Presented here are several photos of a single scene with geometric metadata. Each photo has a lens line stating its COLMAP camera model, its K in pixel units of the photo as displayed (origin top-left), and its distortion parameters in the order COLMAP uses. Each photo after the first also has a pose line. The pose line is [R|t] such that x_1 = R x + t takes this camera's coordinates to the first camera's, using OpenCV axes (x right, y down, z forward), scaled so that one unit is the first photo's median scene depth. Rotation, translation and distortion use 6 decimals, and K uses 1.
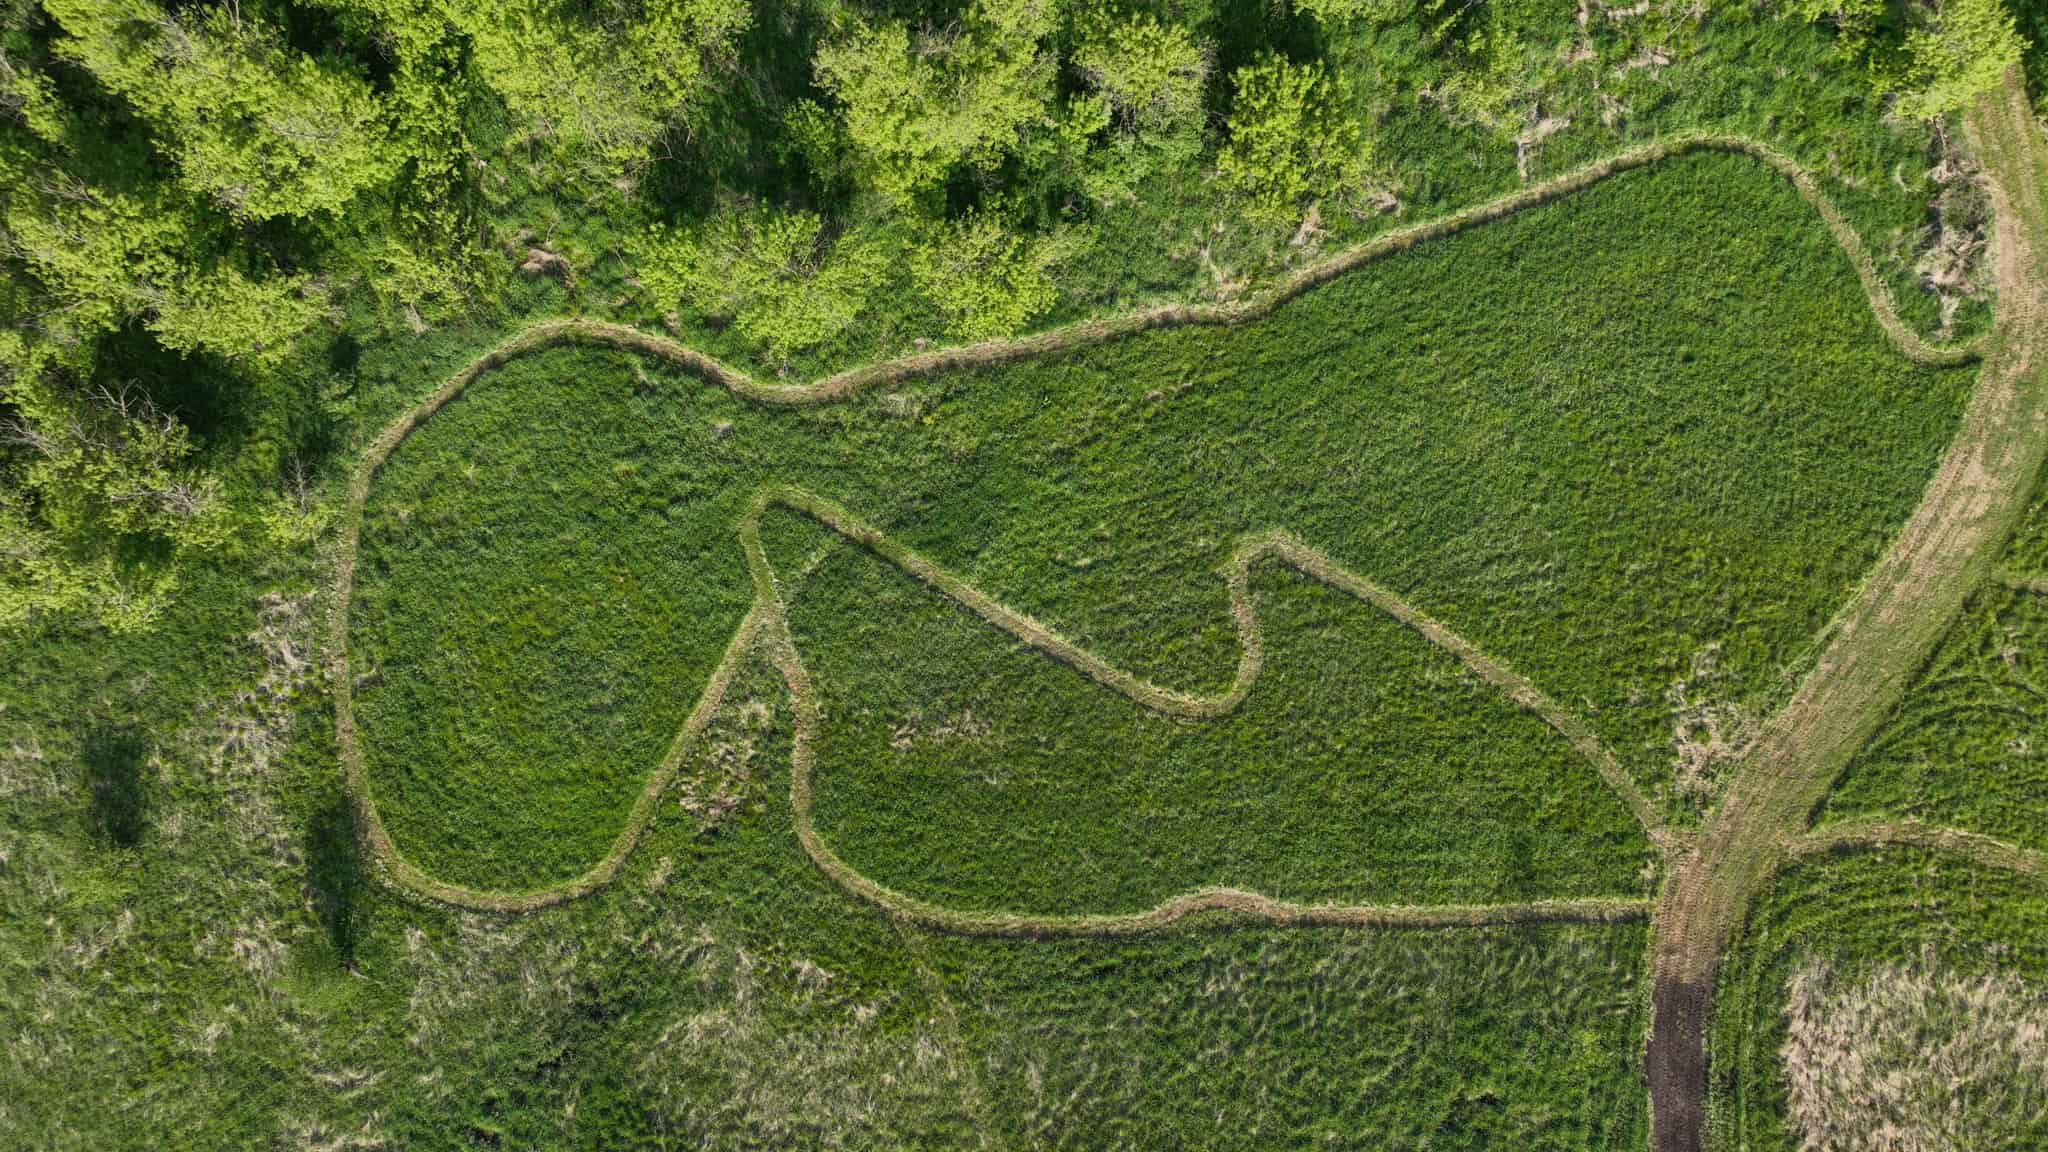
lens RADIAL K [[1438.5, 0, 1024.0], [0, 1438.5, 576.0], [0, 0, 1]] dist [-0.002043, 0.020339]
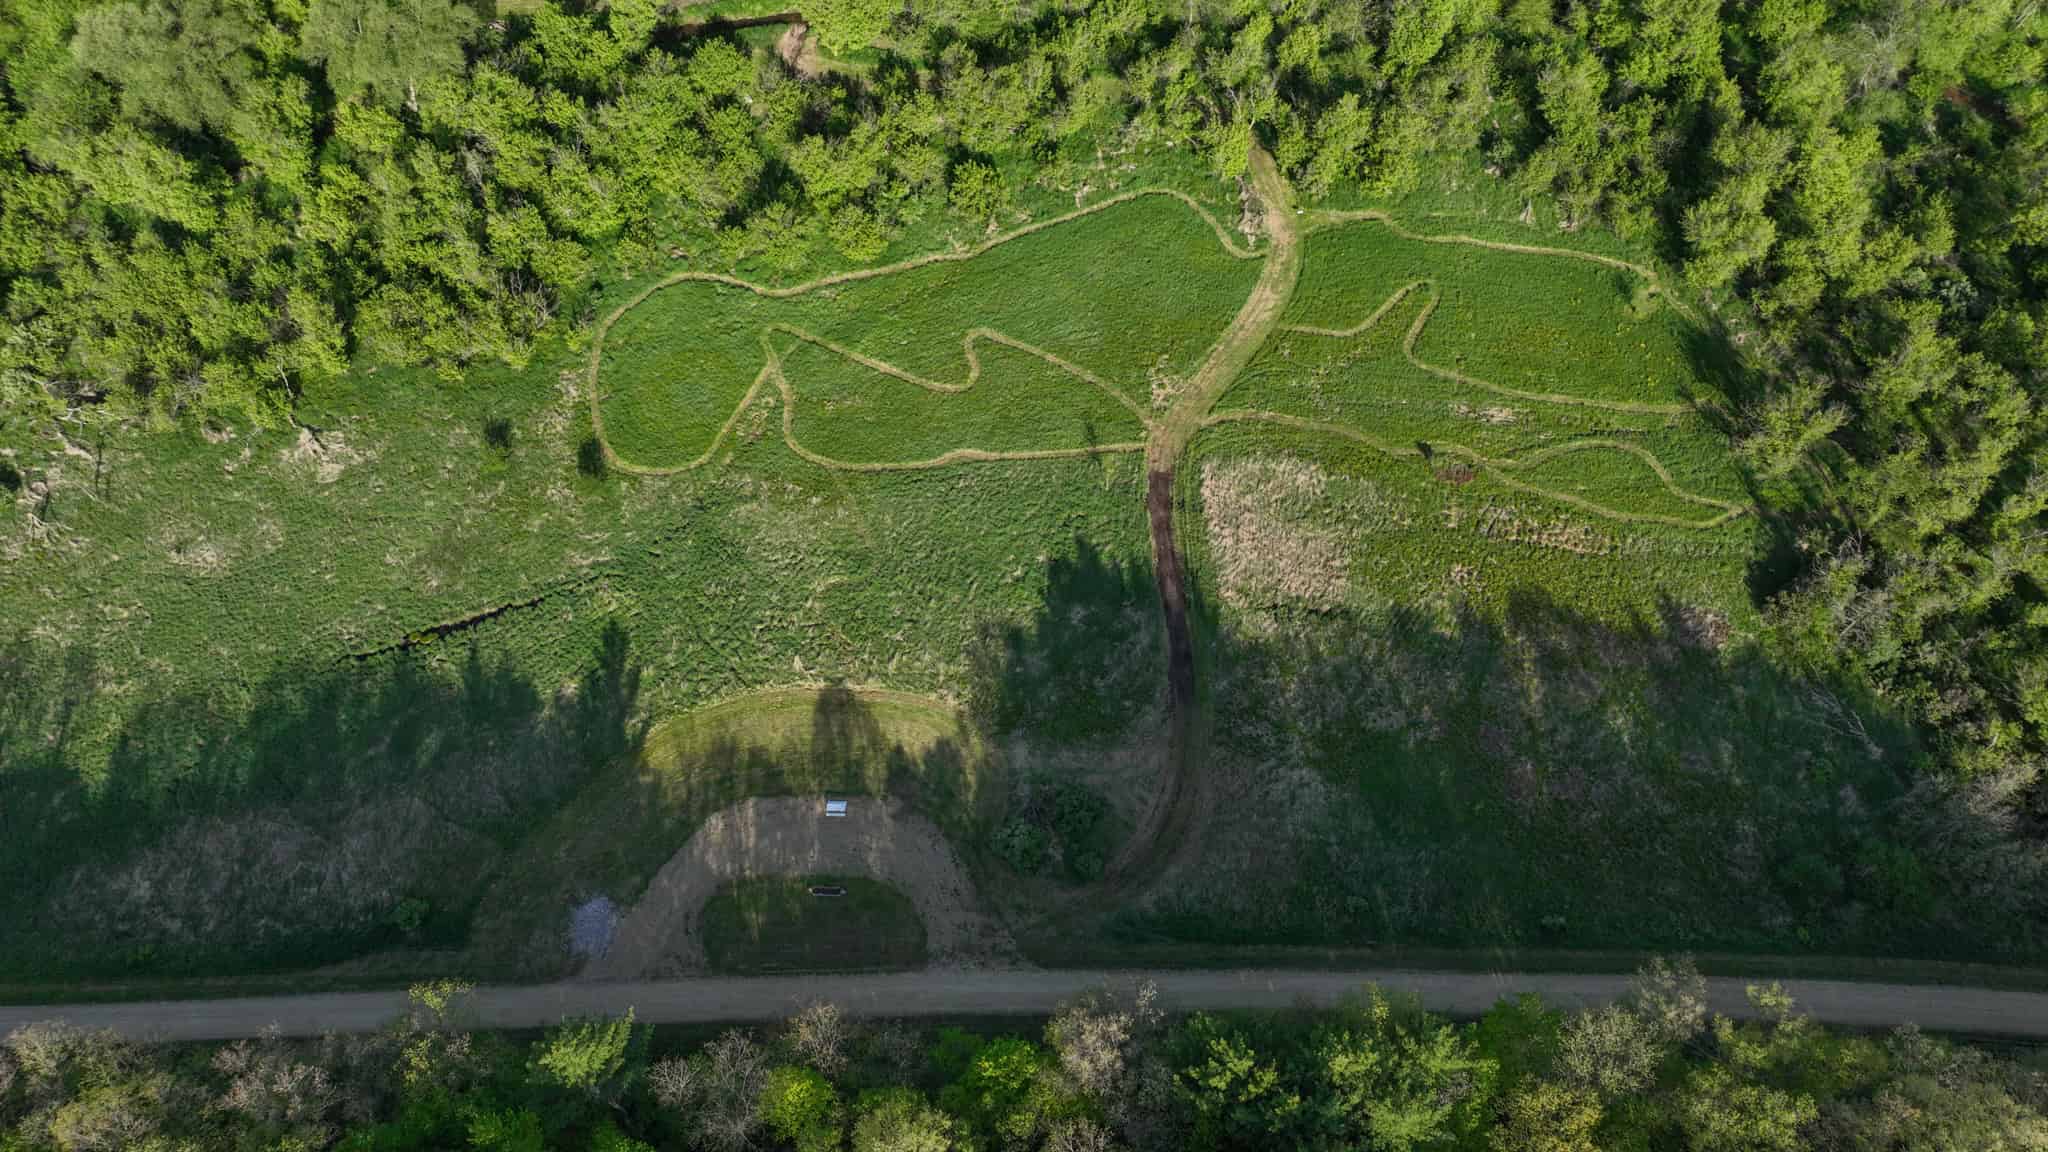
lens RADIAL K [[1438.5, 0, 1024.0], [0, 1438.5, 576.0], [0, 0, 1]] dist [-0.002043, 0.020339]
pose [[0.997634, -0.059832, 0.033874, 0.138225], [0.067986, 0.931911, -0.356258, 1.239042], [-0.010252, 0.357718, 0.933774, -1.123646]]
